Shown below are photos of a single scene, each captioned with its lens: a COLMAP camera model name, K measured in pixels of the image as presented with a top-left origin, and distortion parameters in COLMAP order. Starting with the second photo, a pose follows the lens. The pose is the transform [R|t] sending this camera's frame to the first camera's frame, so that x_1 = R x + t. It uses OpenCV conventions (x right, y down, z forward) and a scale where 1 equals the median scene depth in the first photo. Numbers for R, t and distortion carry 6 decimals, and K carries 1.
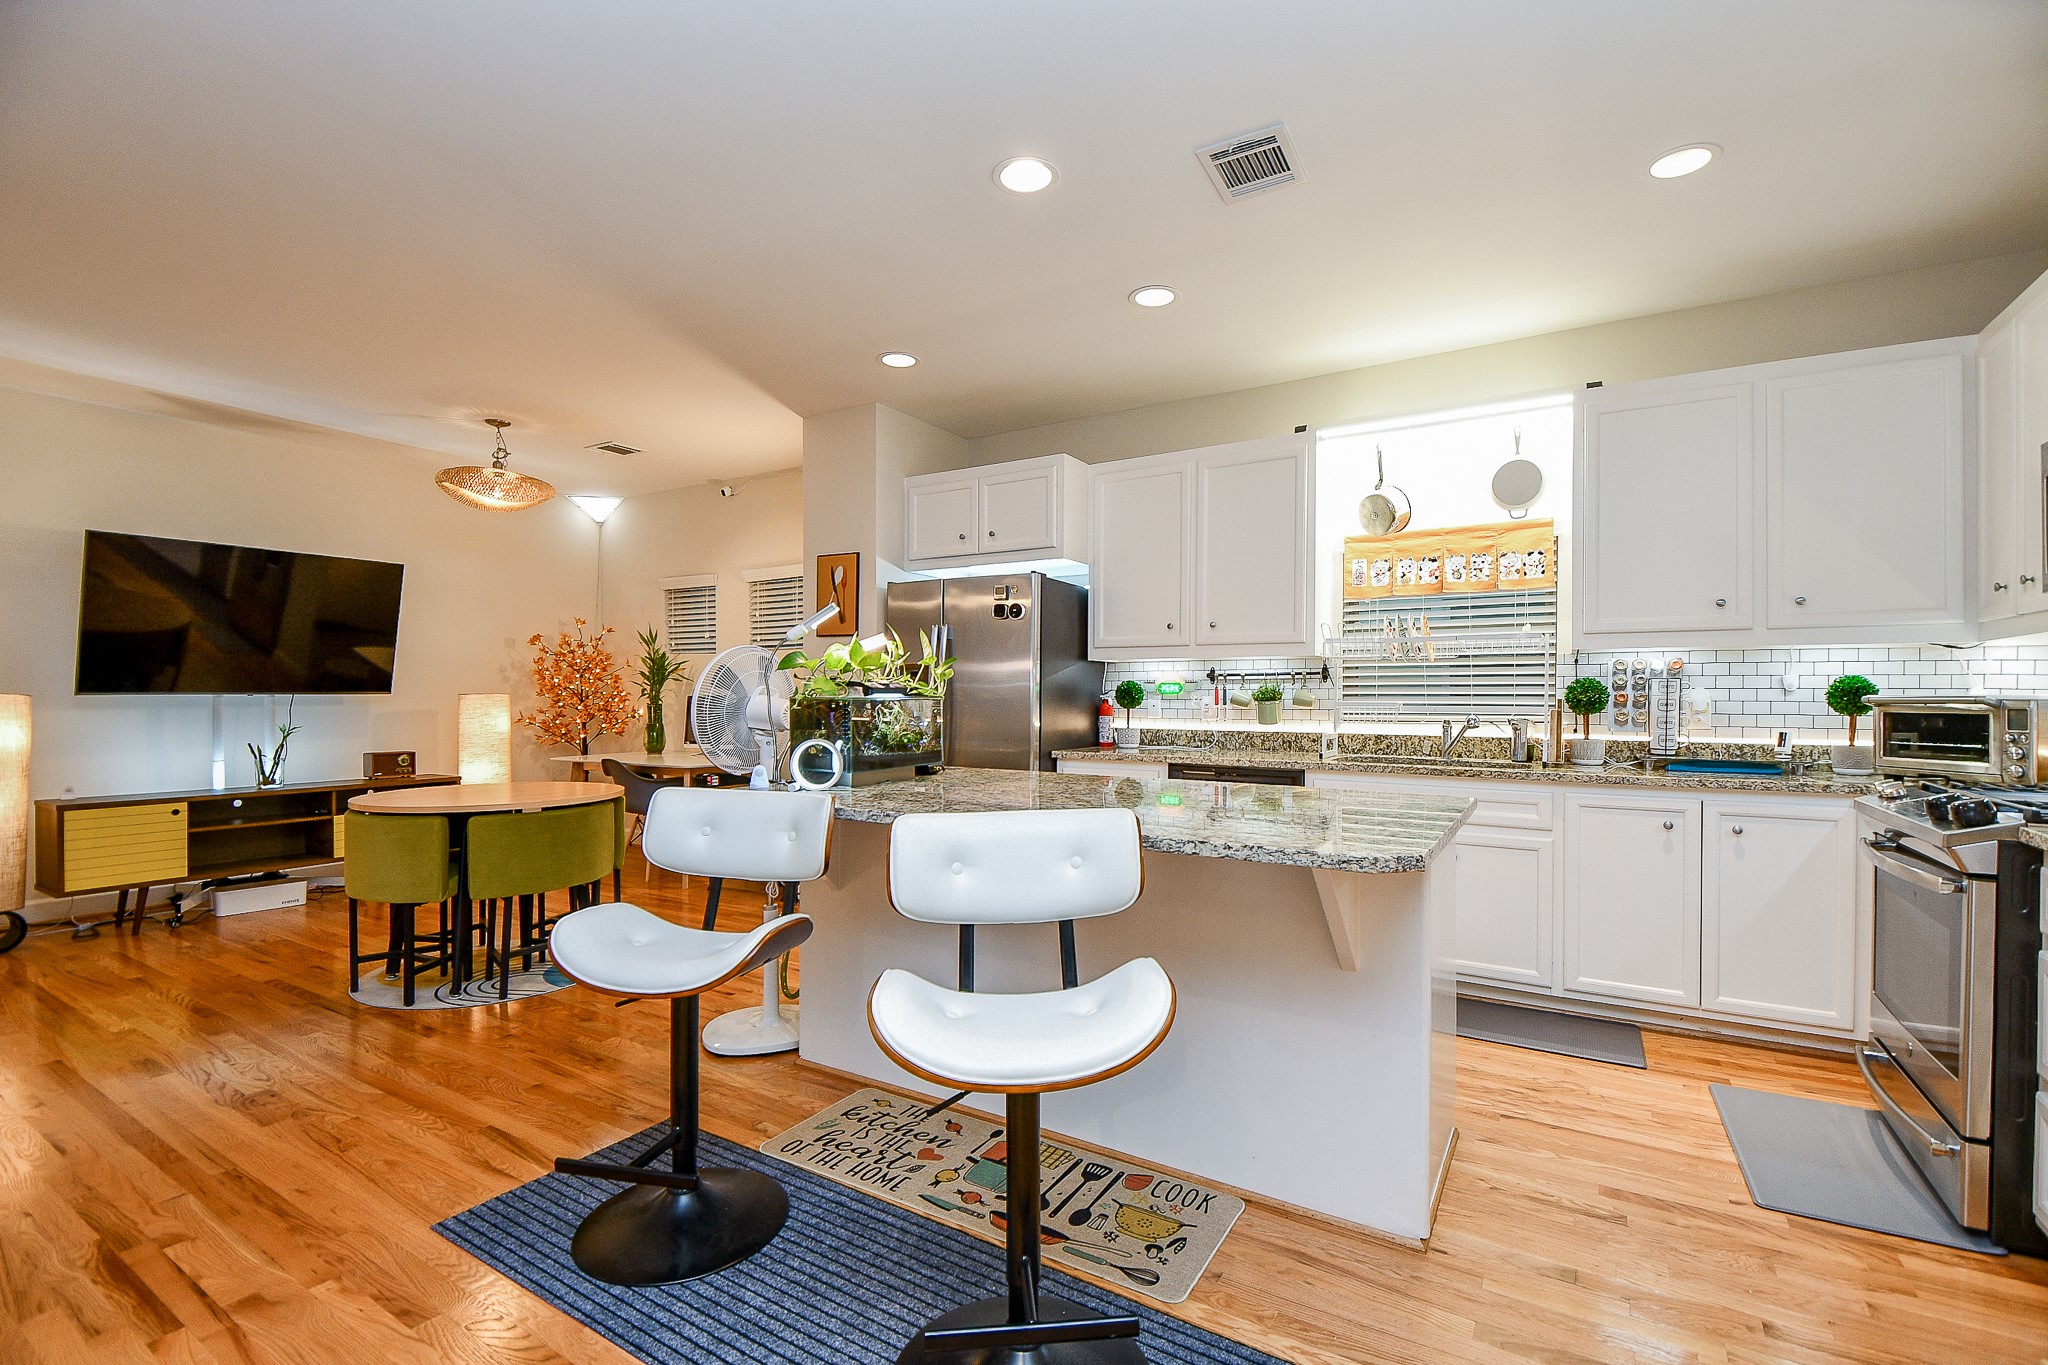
lens RADIAL K [[889.9, 0, 1040.7], [0, 889.9, 700.2], [0, 0, 1]] dist [0.013674, -0.016023]
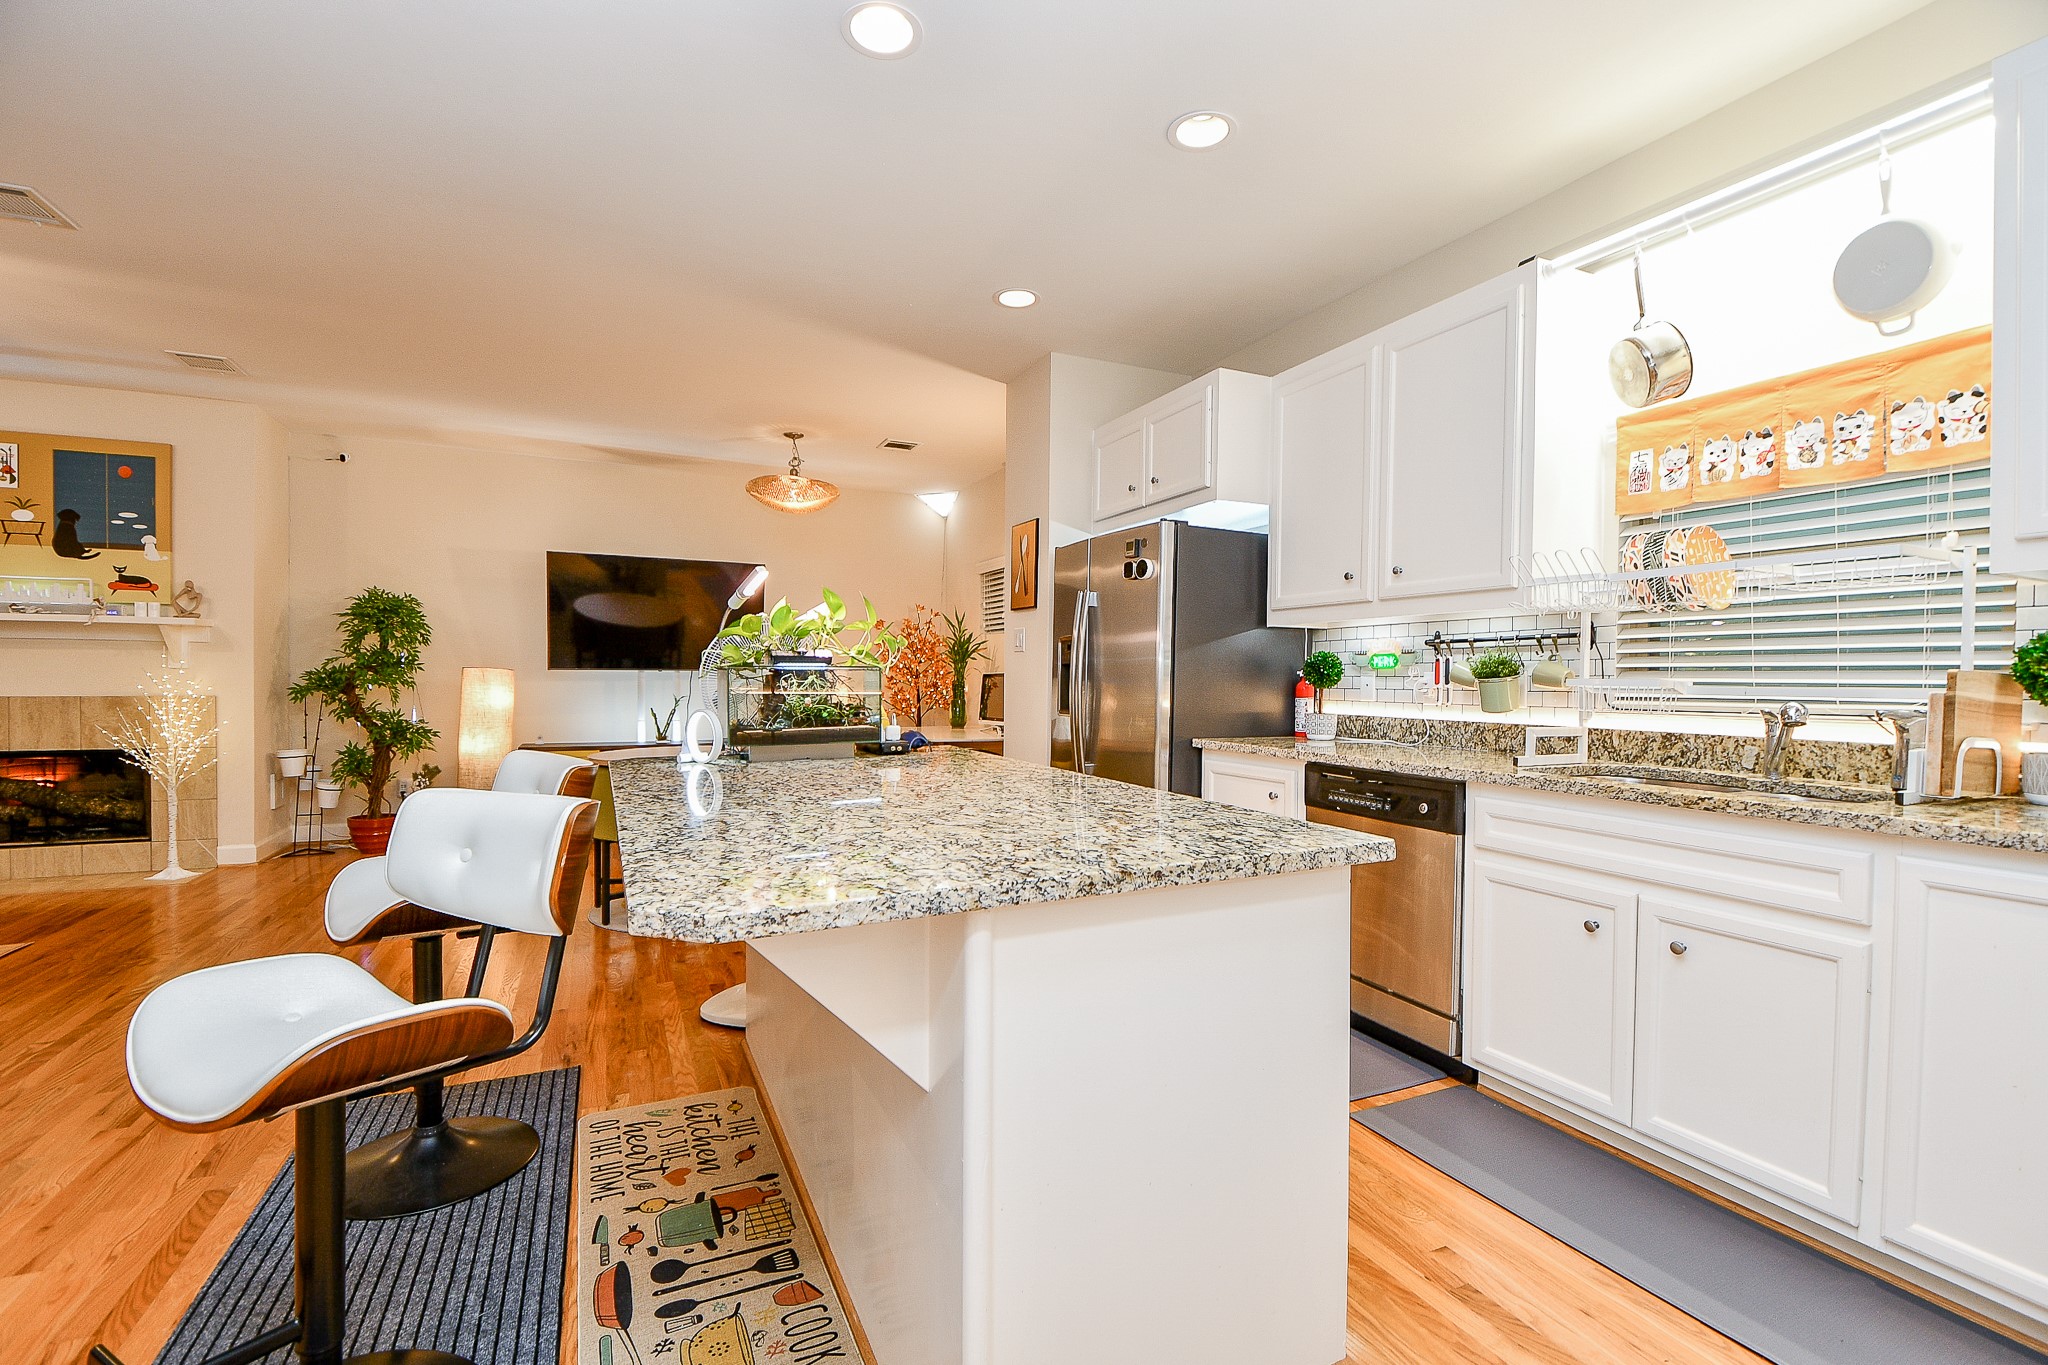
lens RADIAL K [[903.1, 0, 1034.8], [0, 903.1, 691.3], [0, 0, 1]] dist [-0.010496, -0.003923]
pose [[0.833453, 0.011118, -0.552478, 0.335560], [-0.007505, 0.999933, 0.008800, 0.007327], [0.552539, -0.003188, 0.833481, 0.228354]]
